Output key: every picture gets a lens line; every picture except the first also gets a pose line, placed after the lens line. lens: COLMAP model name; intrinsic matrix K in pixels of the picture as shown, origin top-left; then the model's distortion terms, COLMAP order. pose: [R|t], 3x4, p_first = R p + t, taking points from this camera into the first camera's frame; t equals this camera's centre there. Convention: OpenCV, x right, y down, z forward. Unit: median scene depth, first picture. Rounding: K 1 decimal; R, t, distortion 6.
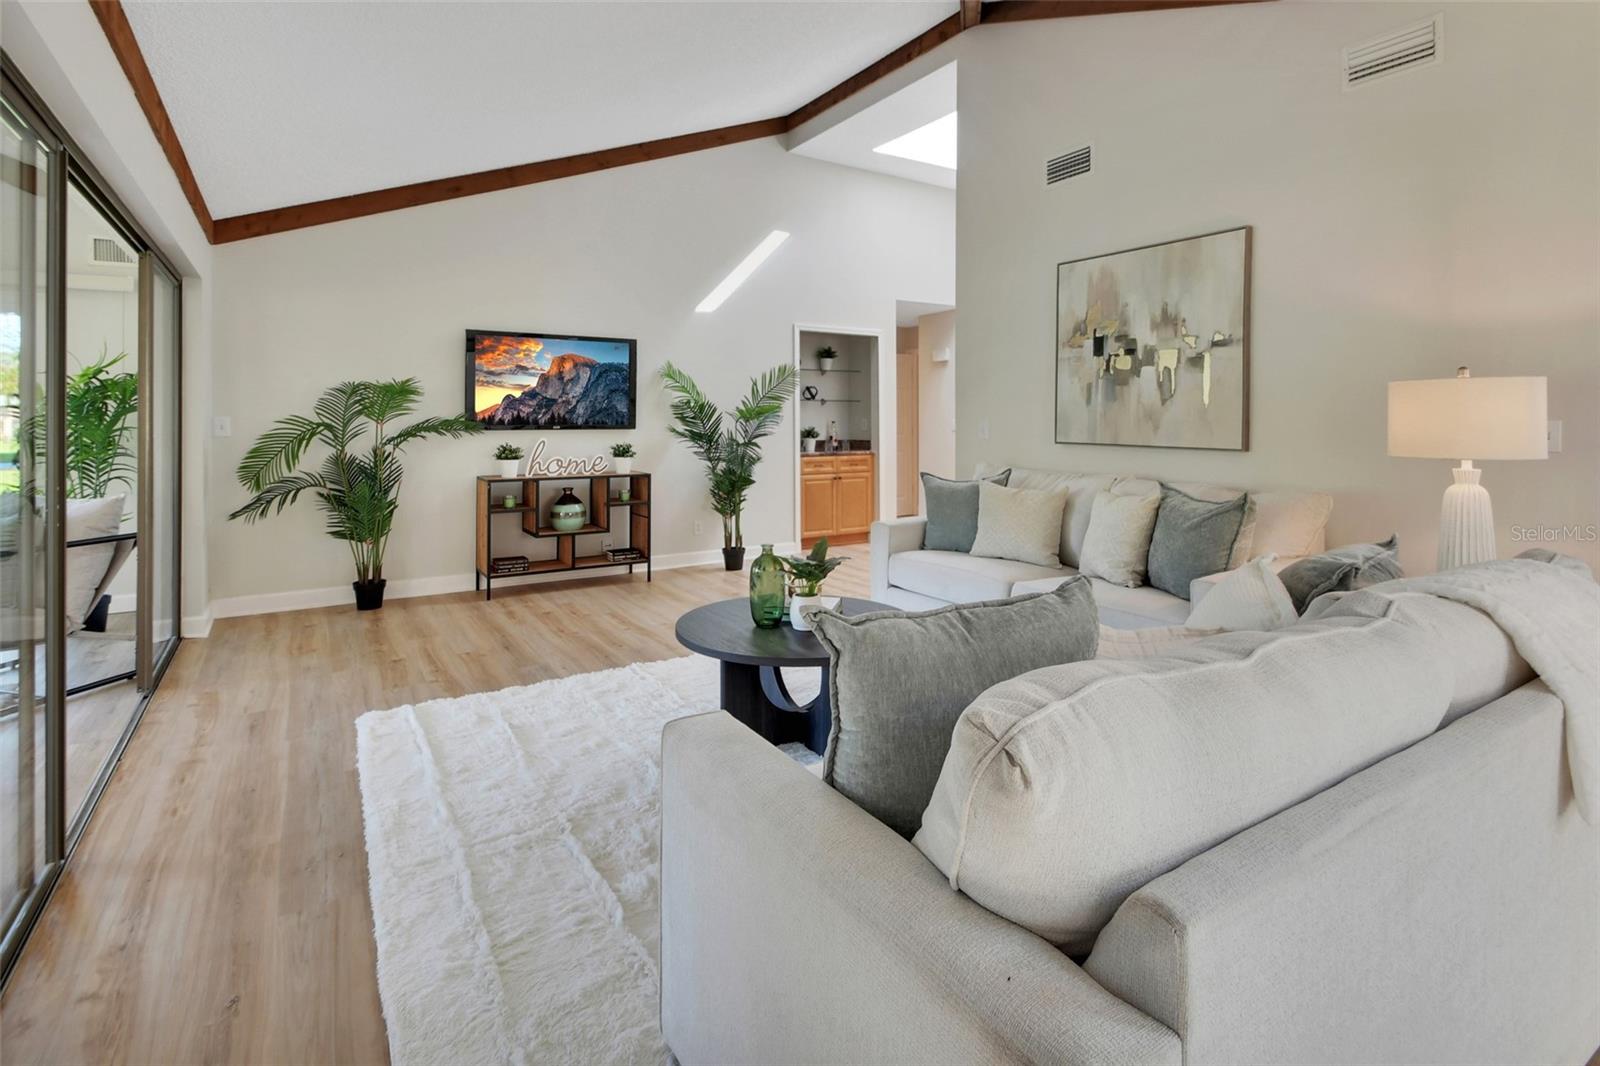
lens RADIAL K [[762.4, 0, 793.8], [0, 762.4, 421.2], [0, 0, 1]] dist [0.022211, -0.012302]
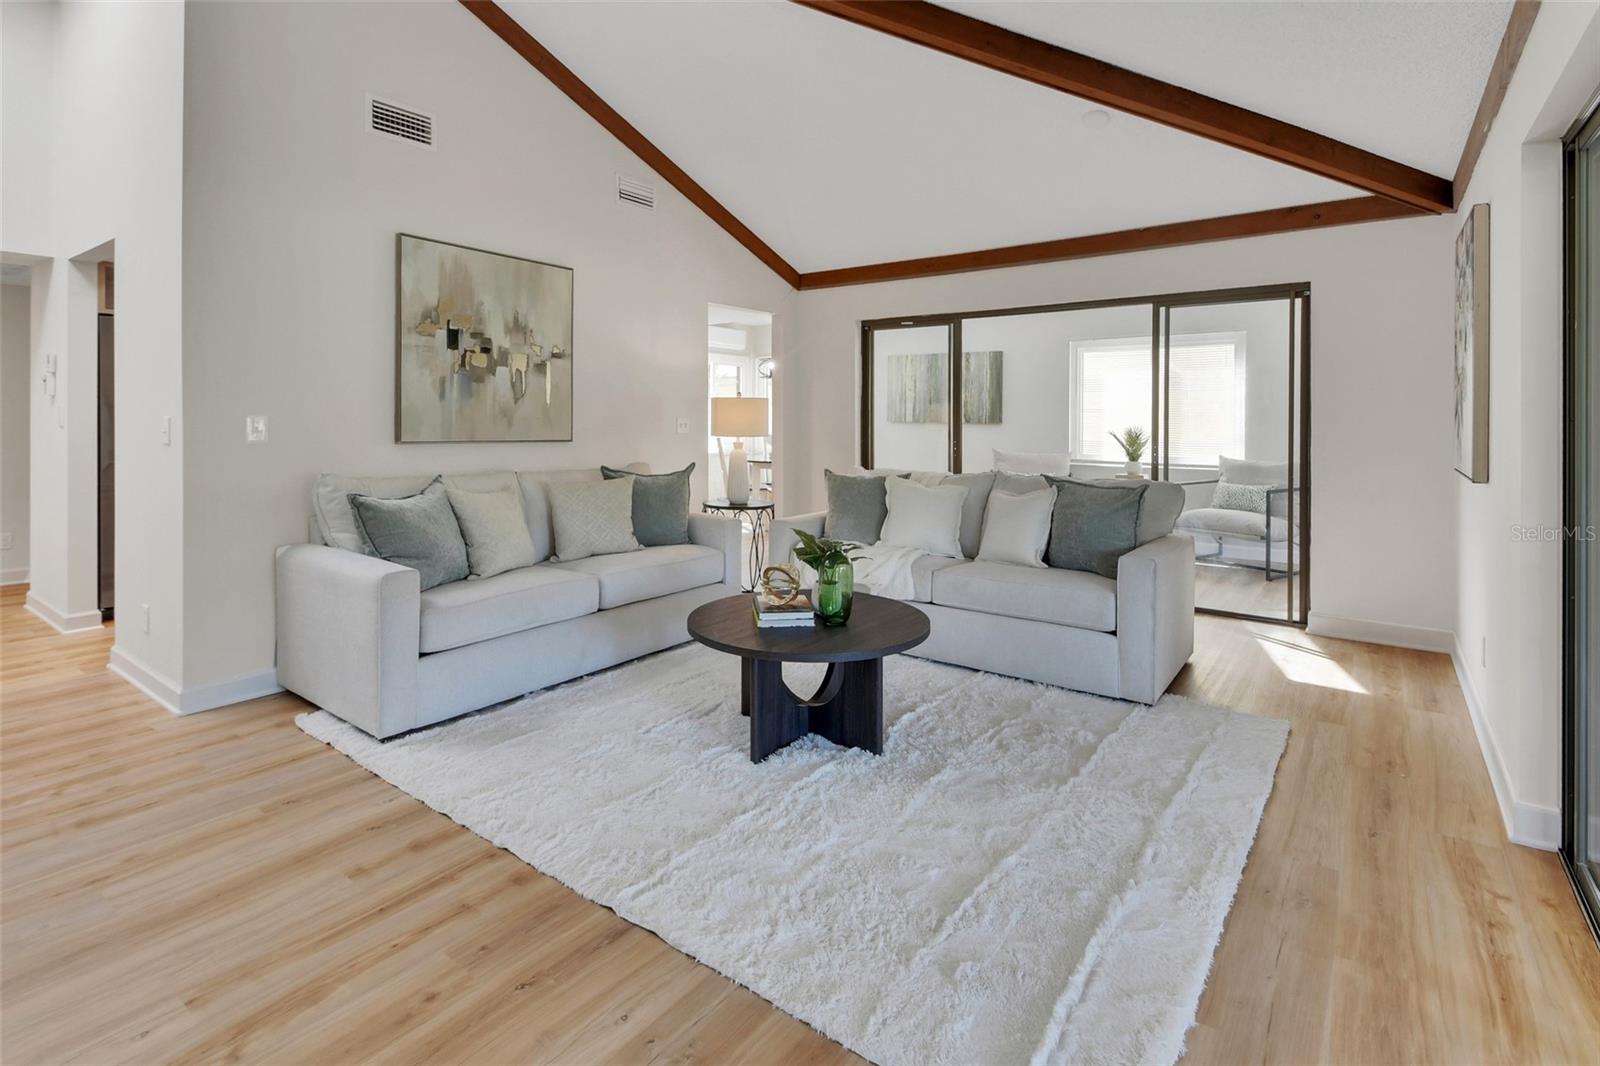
lens RADIAL K [[762.4, 0, 768.6], [0, 762.4, 420.7], [0, 0, 1]] dist [0.022211, -0.012302]
pose [[-0.330847, -0.003729, 0.943677, -0.636301], [-0.004009, 0.999989, 0.002546, -0.000034], [-0.943676, -0.002941, -0.330858, 0.945748]]
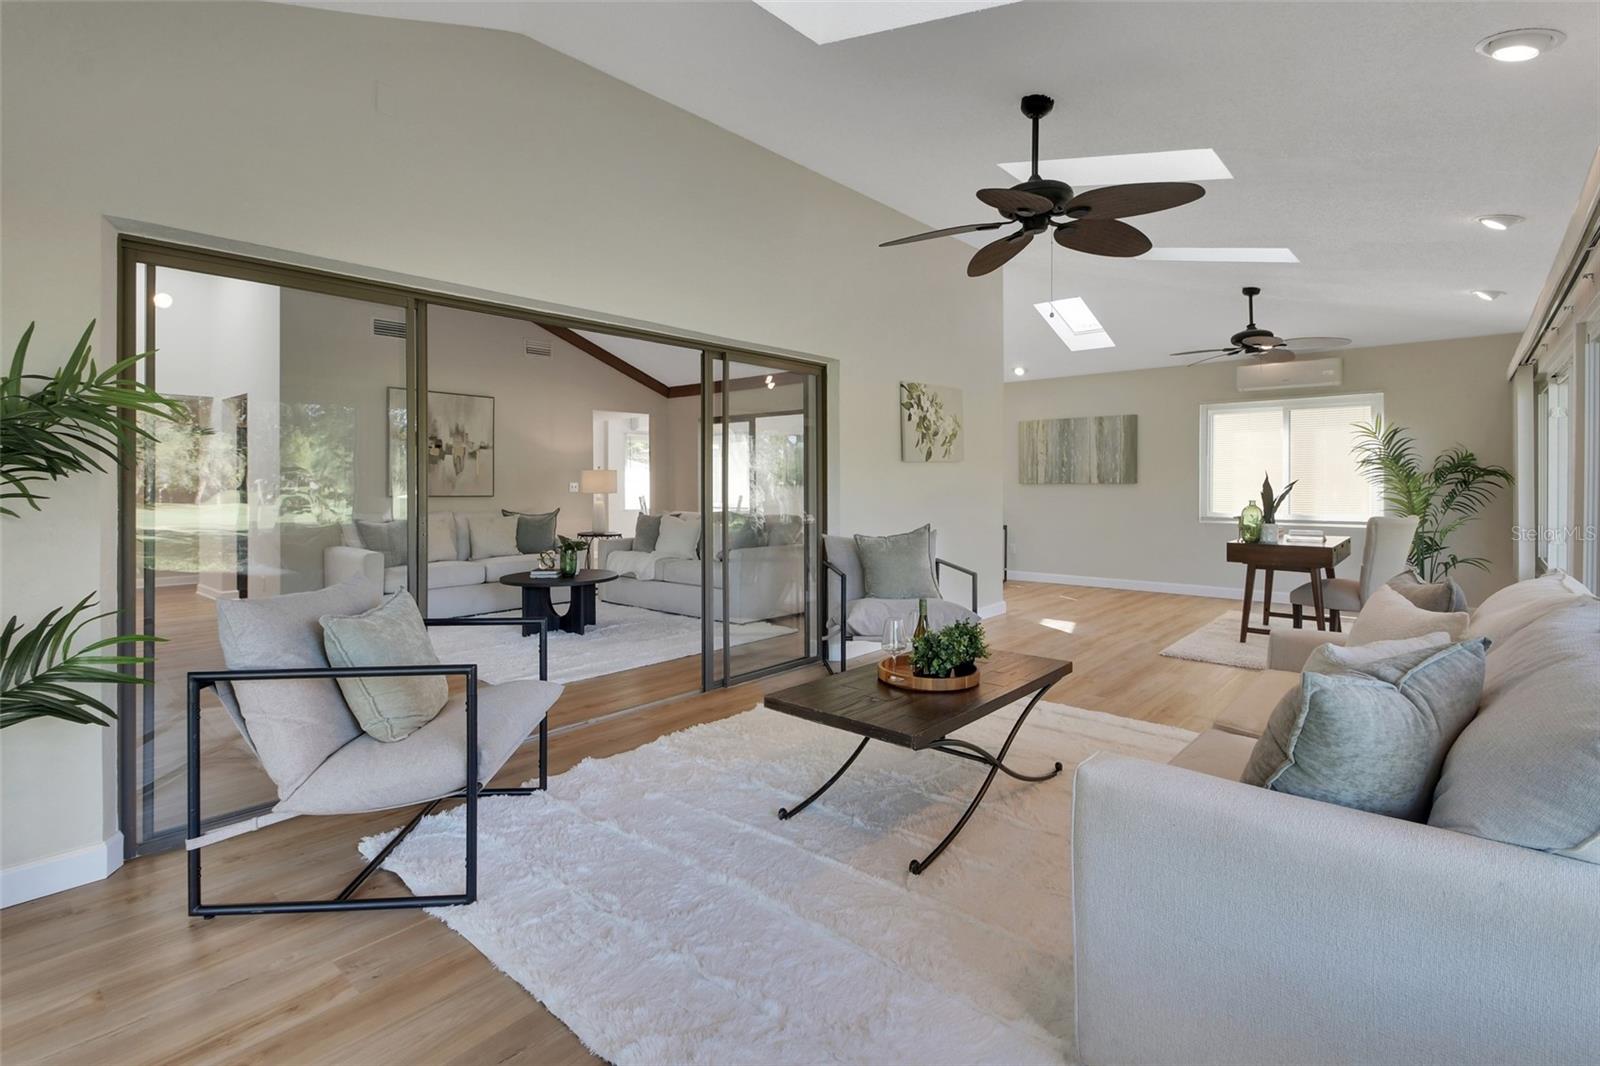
lens RADIAL K [[762.4, 0, 785.1], [0, 762.4, 481.7], [0, 0, 1]] dist [0.022211, -0.012302]
pose [[-0.249524, 0.009140, 0.968325, -1.542280], [0.005951, 0.999951, -0.007905, 0.016181], [-0.968350, 0.003790, -0.249566, 0.620034]]
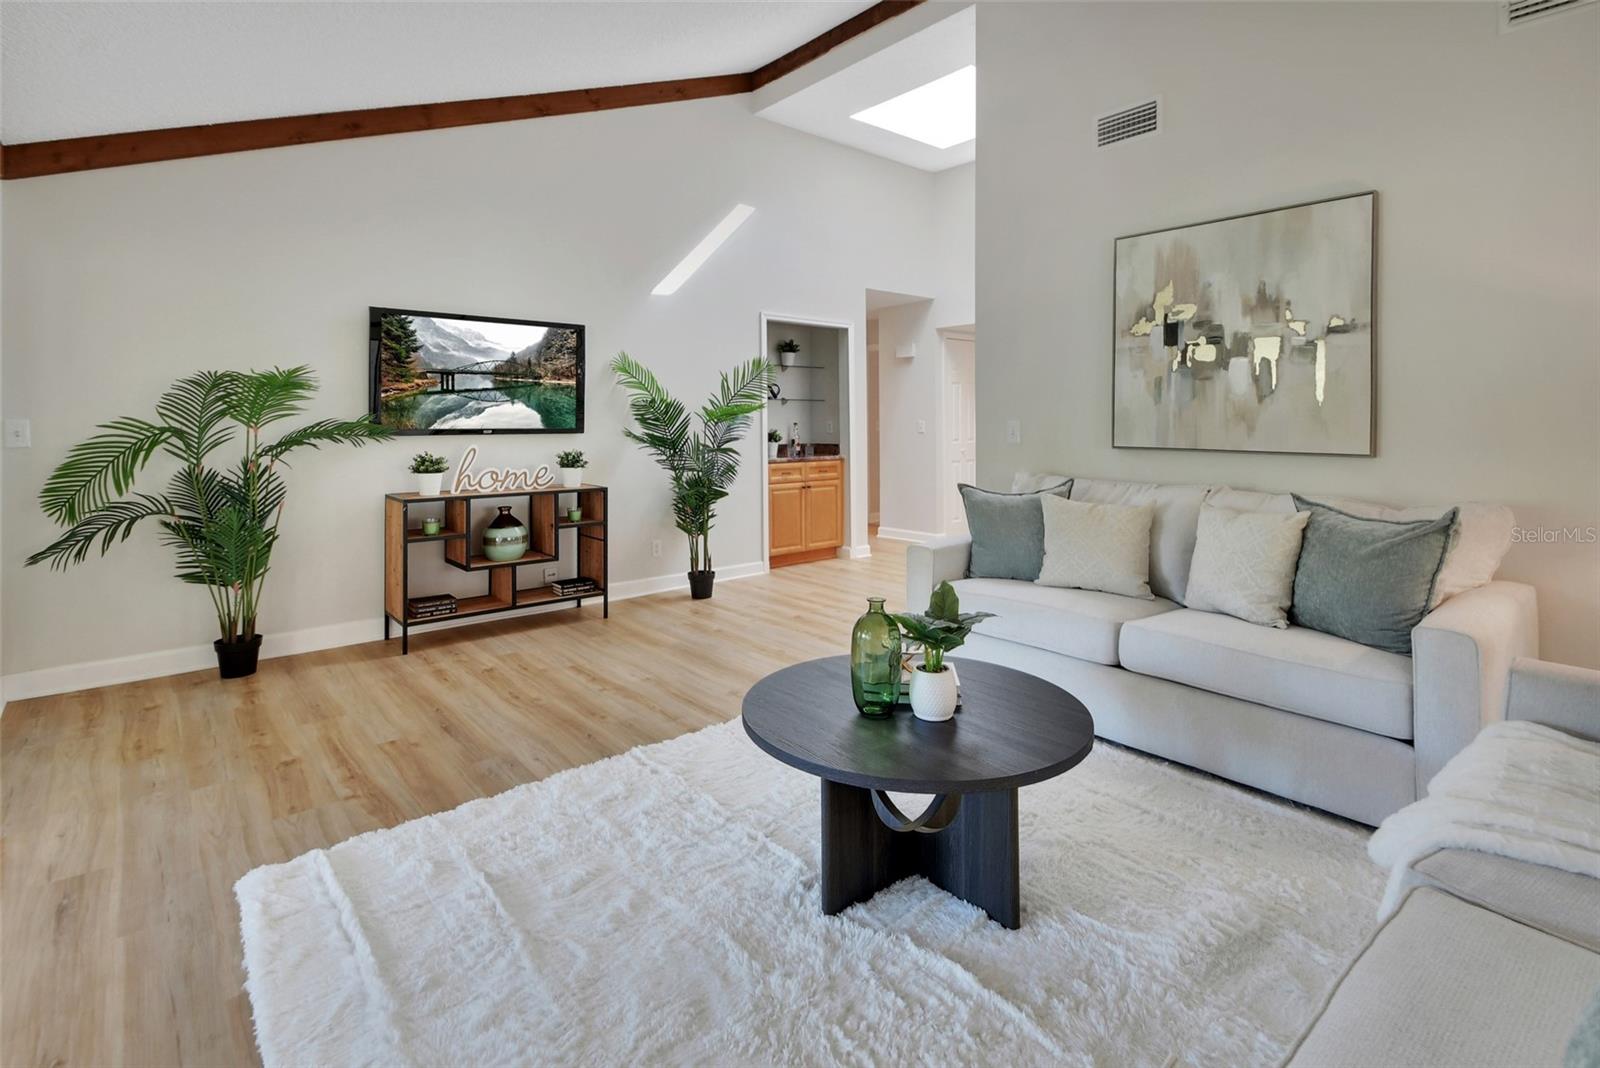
lens RADIAL K [[762.4, 0, 794.2], [0, 762.4, 424.8], [0, 0, 1]] dist [0.022211, -0.012302]
pose [[0.990379, -0.003855, 0.138326, -0.137984], [0.003484, 0.999990, 0.002927, -0.000500], [-0.138336, -0.002417, 0.990382, 0.210107]]
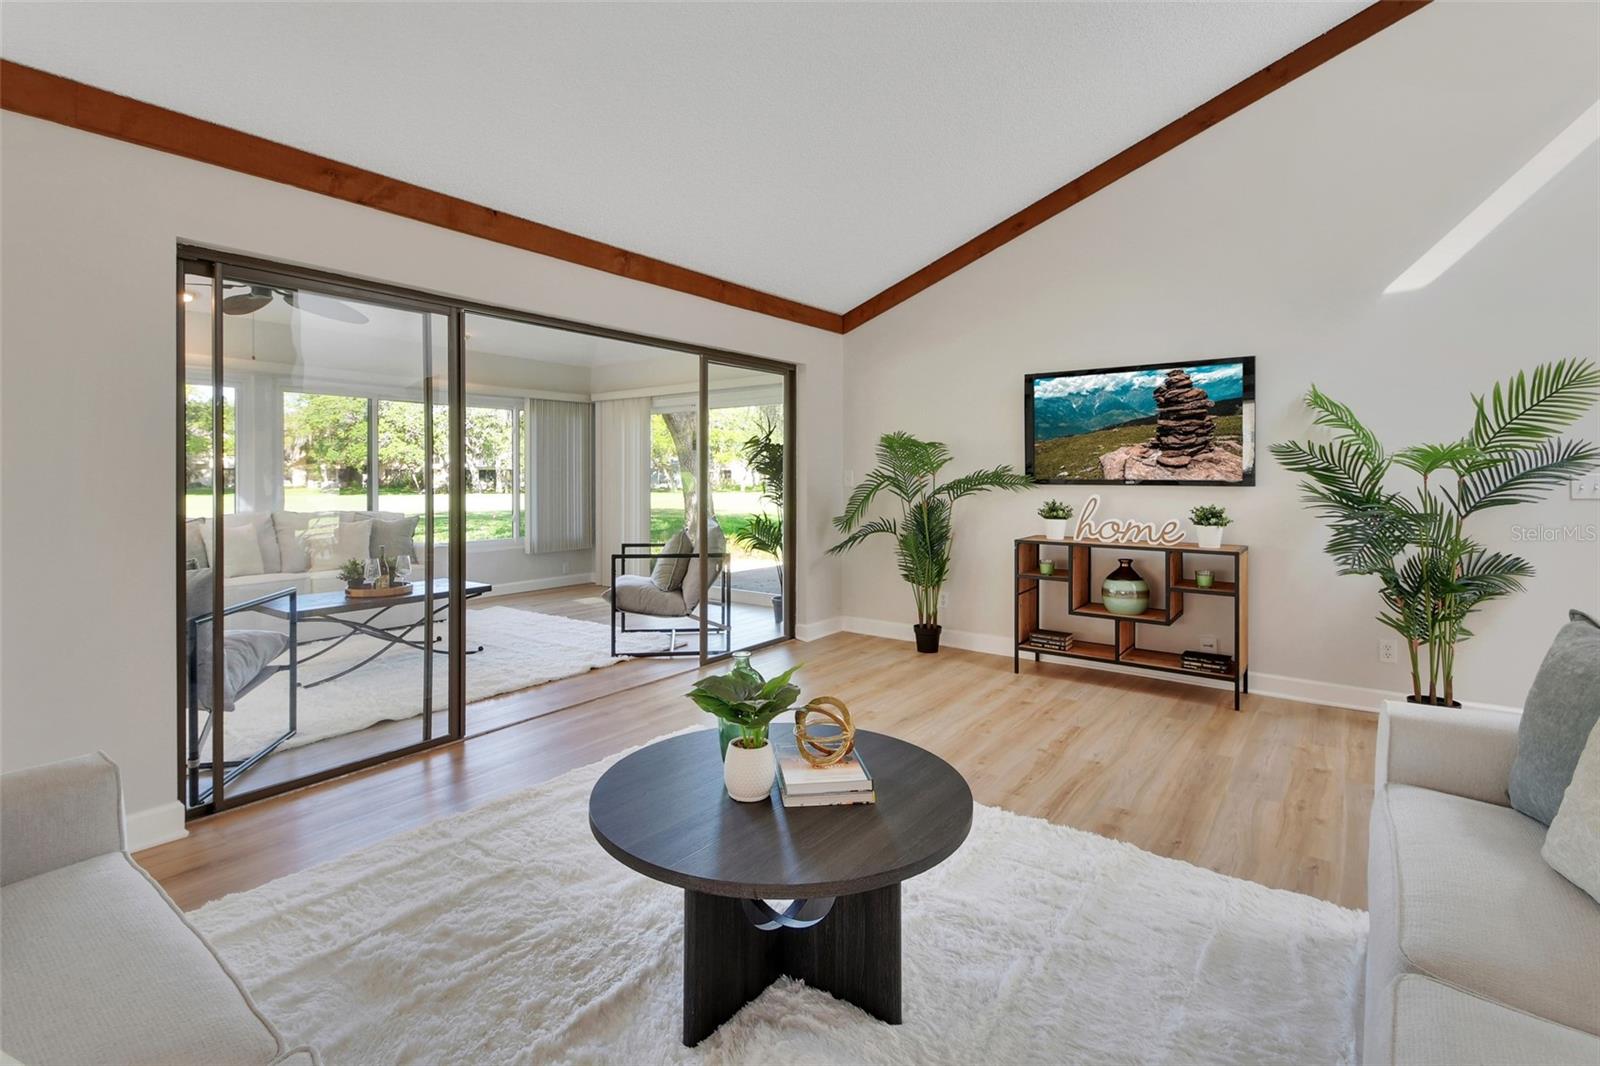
lens RADIAL K [[762.4, 0, 808.3], [0, 762.4, 481.2], [0, 0, 1]] dist [0.022211, -0.012302]
pose [[0.365854, 0.007843, -0.930639, 0.420604], [-0.003407, 0.999969, 0.007088, 0.003169], [0.930666, 0.000578, 0.365869, 0.538235]]
